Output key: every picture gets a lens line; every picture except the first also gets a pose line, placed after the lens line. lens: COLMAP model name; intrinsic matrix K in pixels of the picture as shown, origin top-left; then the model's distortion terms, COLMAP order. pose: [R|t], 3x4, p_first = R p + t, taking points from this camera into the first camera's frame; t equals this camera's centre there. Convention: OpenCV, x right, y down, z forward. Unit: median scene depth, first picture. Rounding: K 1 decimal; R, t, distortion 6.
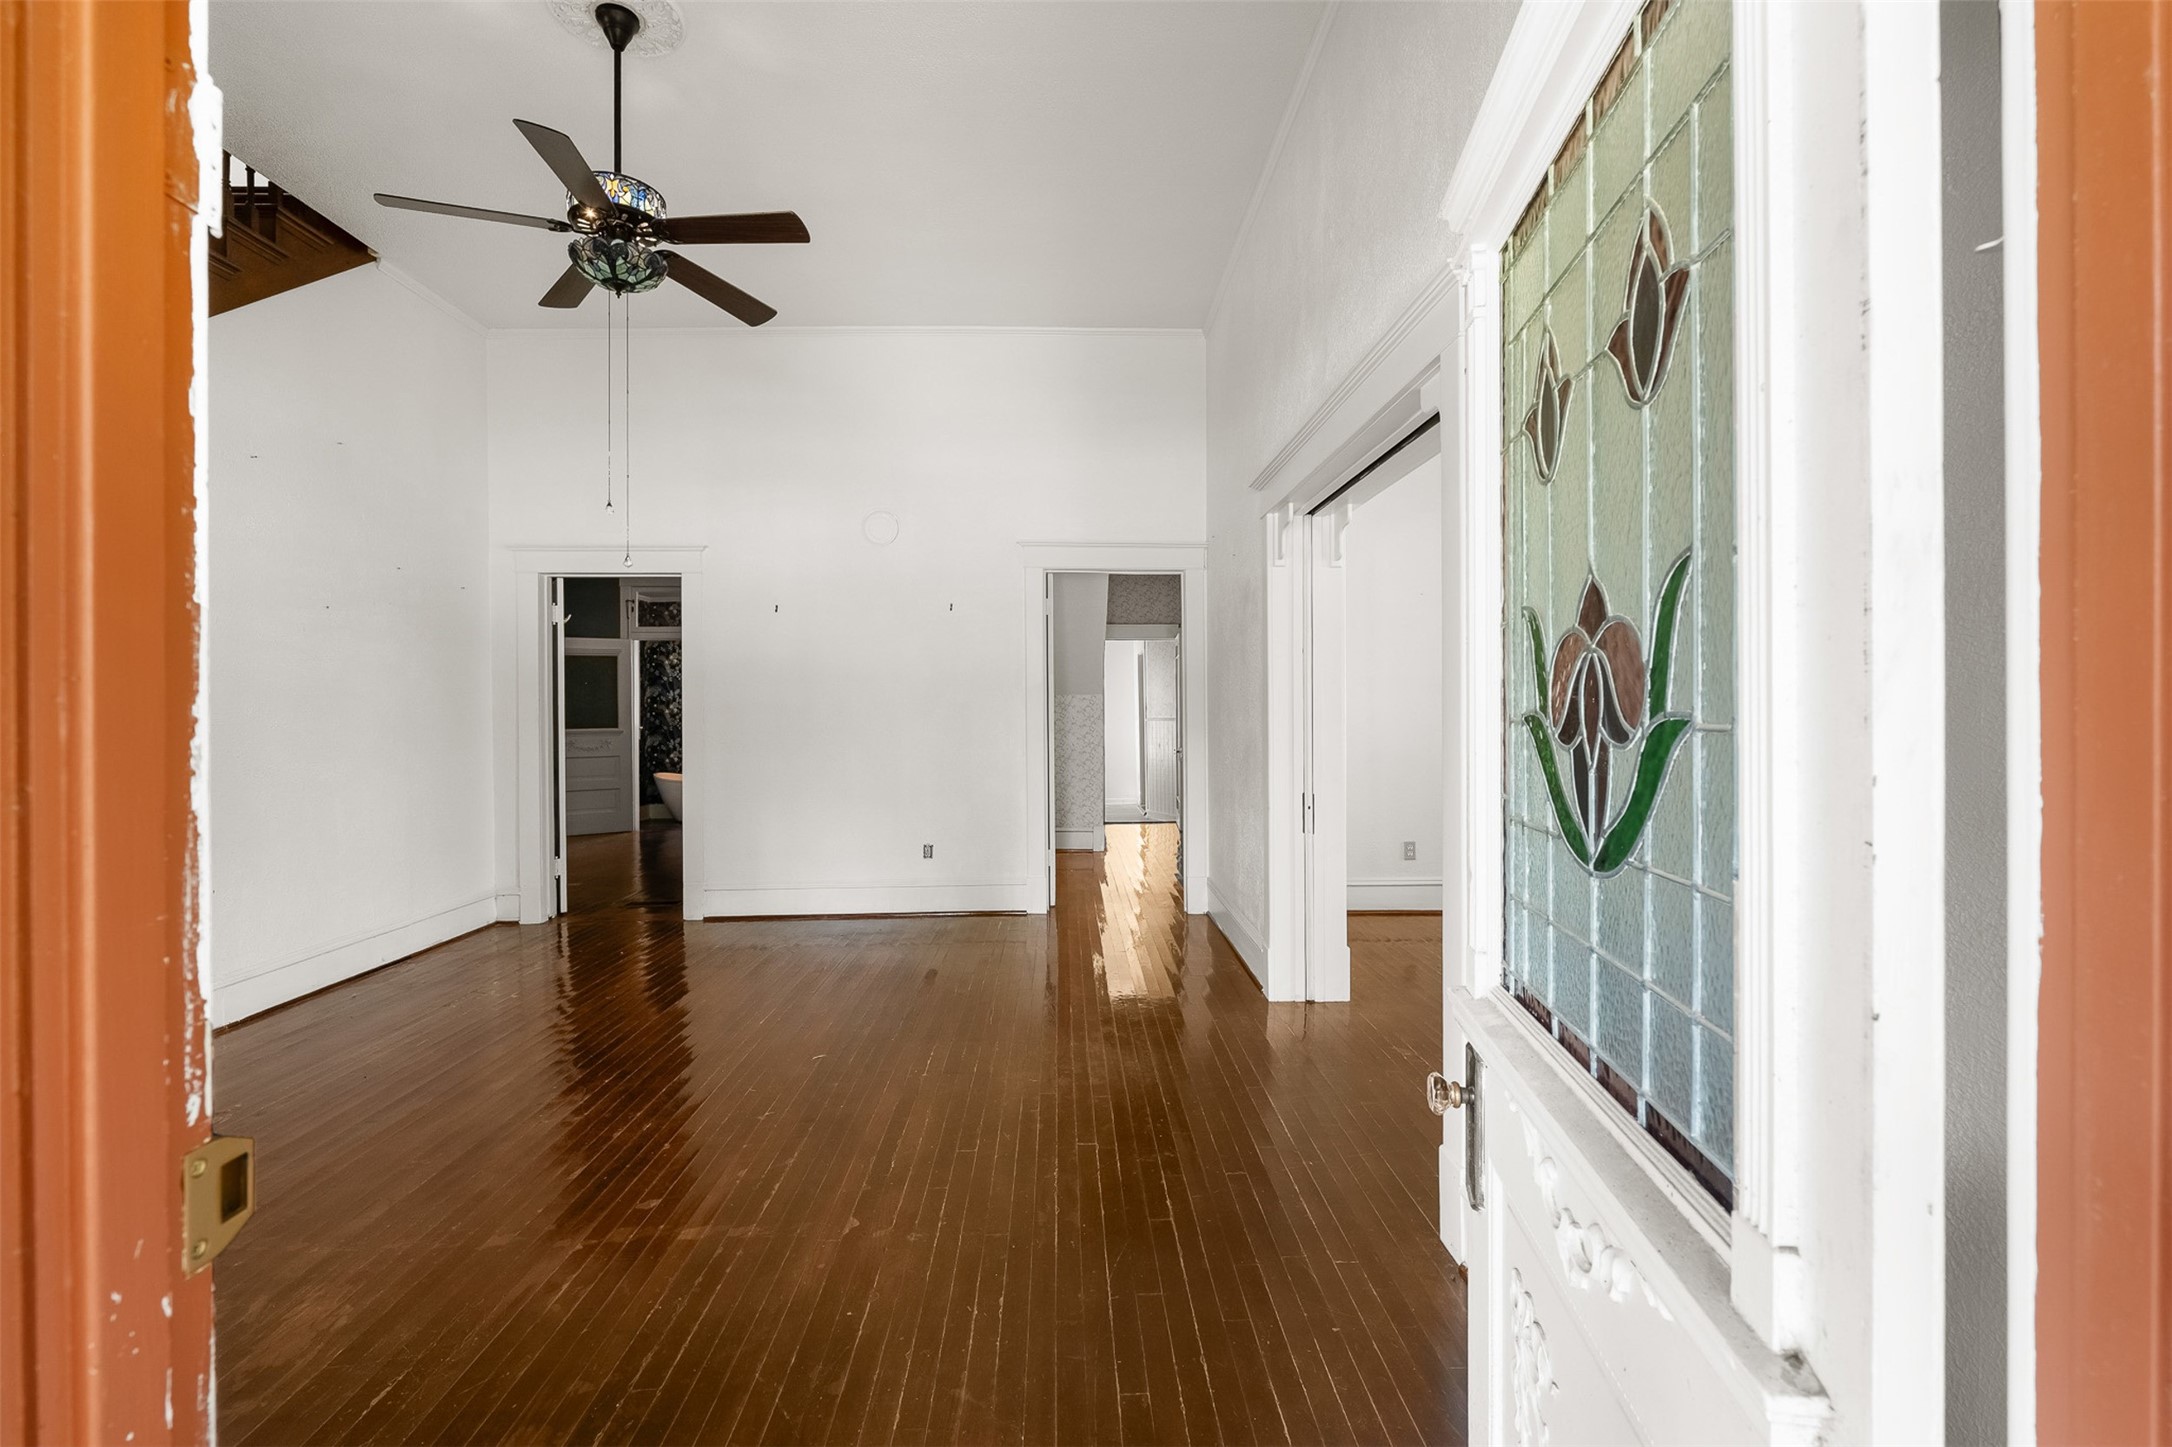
lens RADIAL K [[954.0, 0, 1073.3], [0, 954.0, 717.3], [0, 0, 1]] dist [-0.001532, -0.000423]
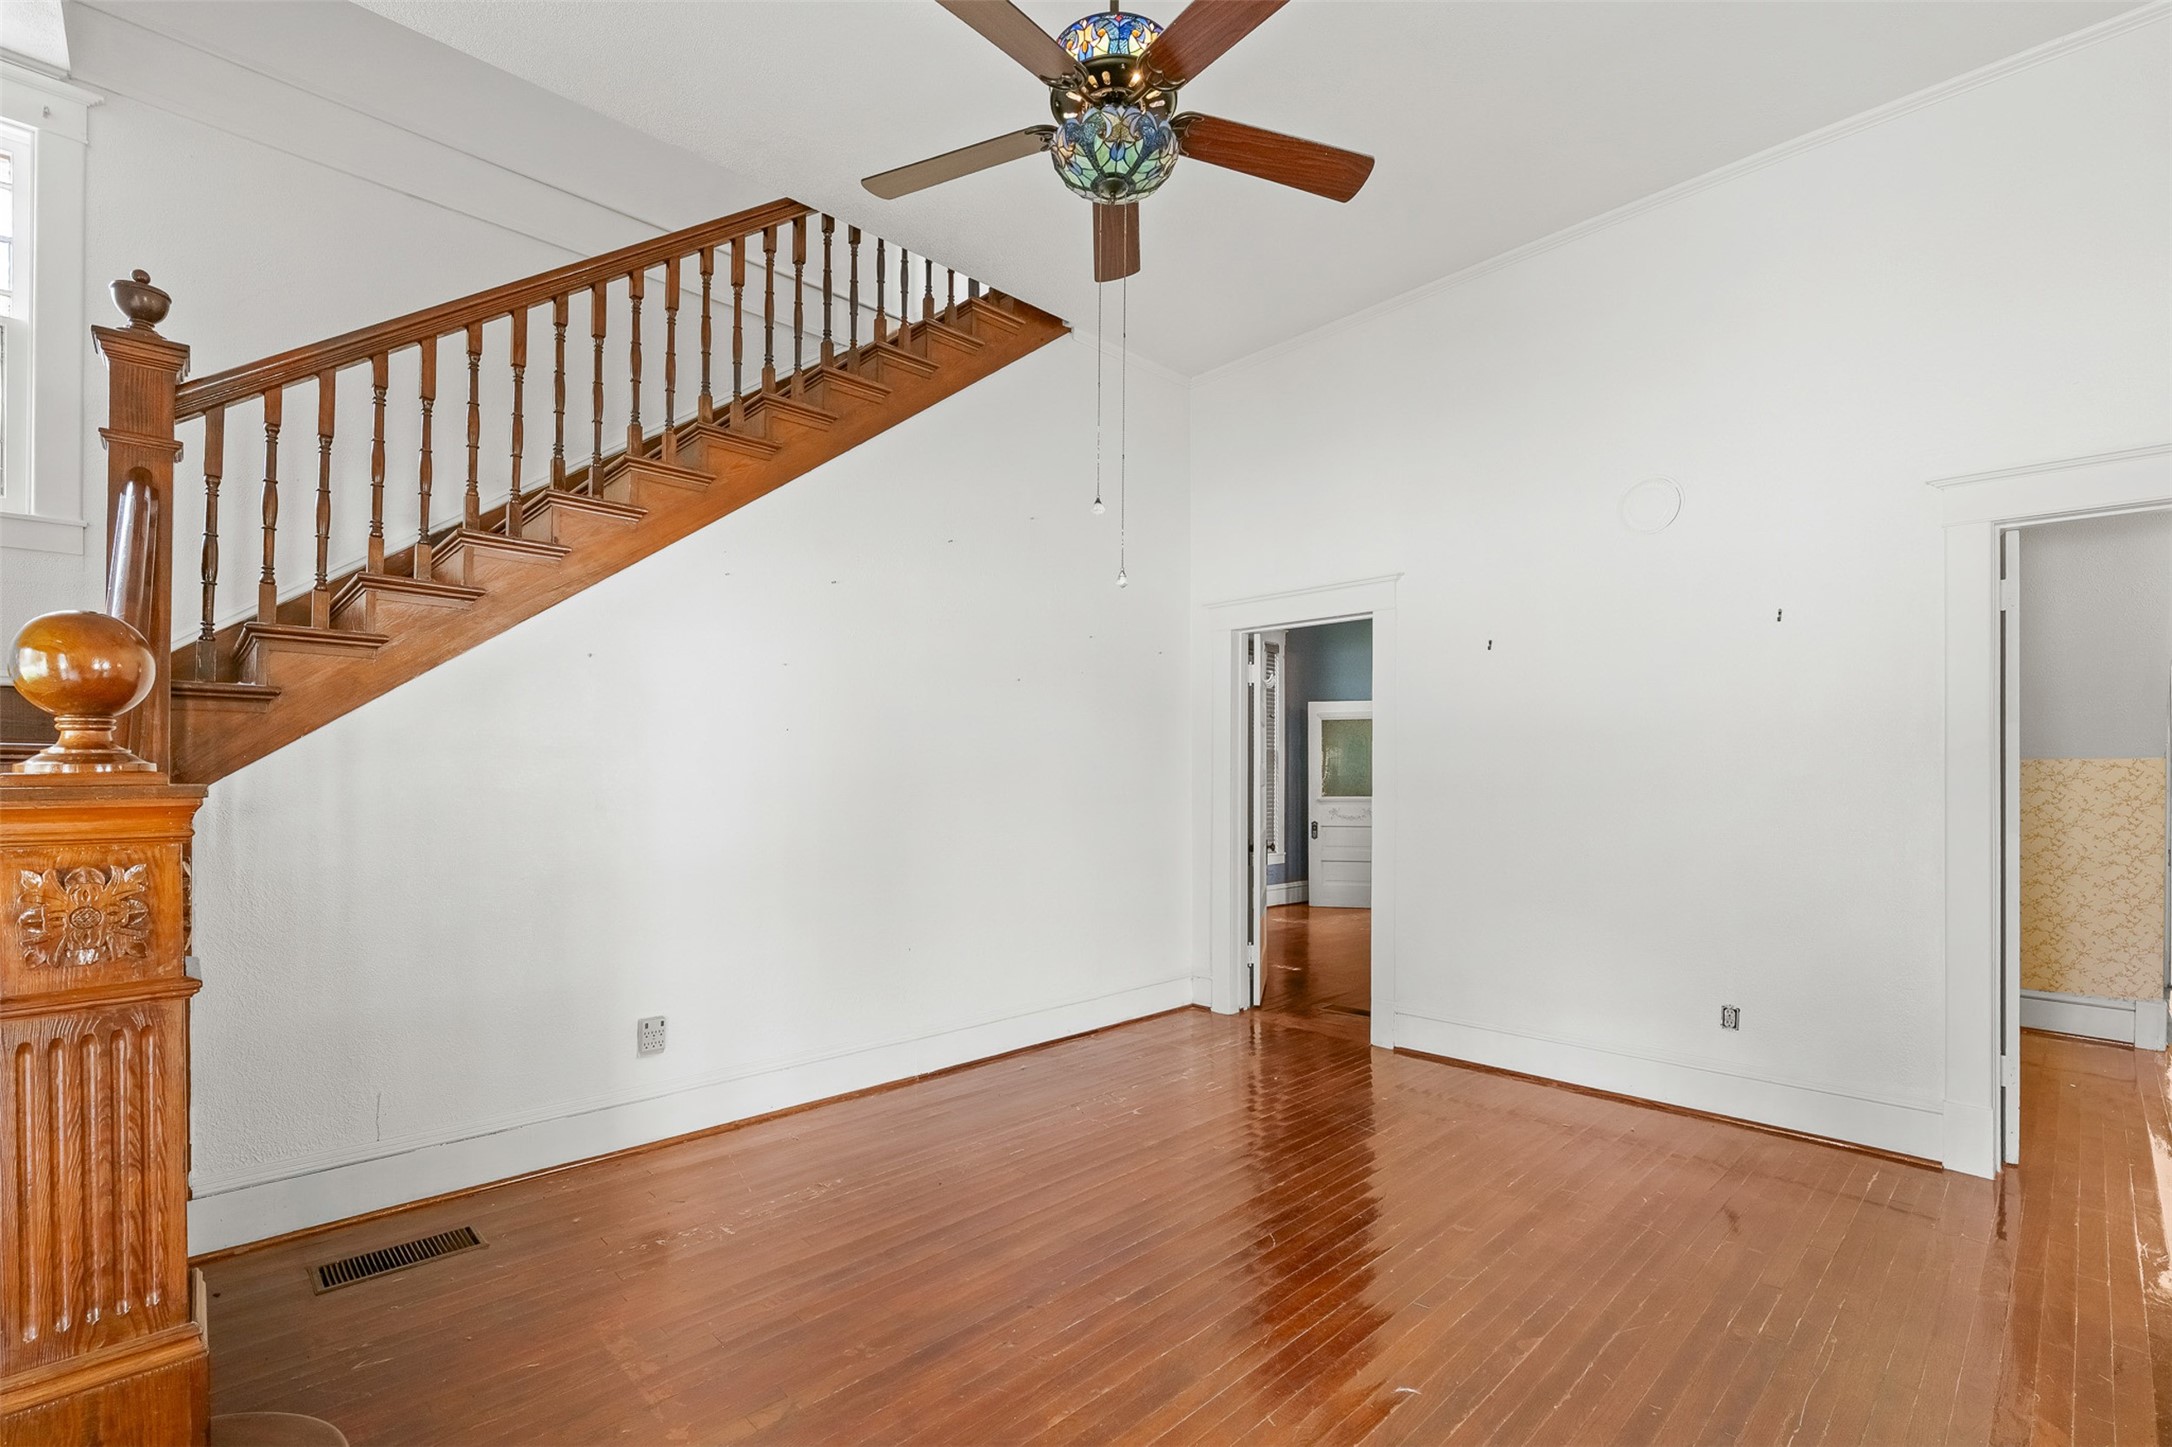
lens RADIAL K [[954.2, 0, 1085.2], [0, 954.2, 773.6], [0, 0, 1]] dist [-0.008496, -0.000575]
pose [[0.679226, 0.007138, -0.733894, 0.013907], [-0.011750, 0.999930, -0.001149, -0.011264], [0.733835, 0.009404, 0.679263, 0.281187]]
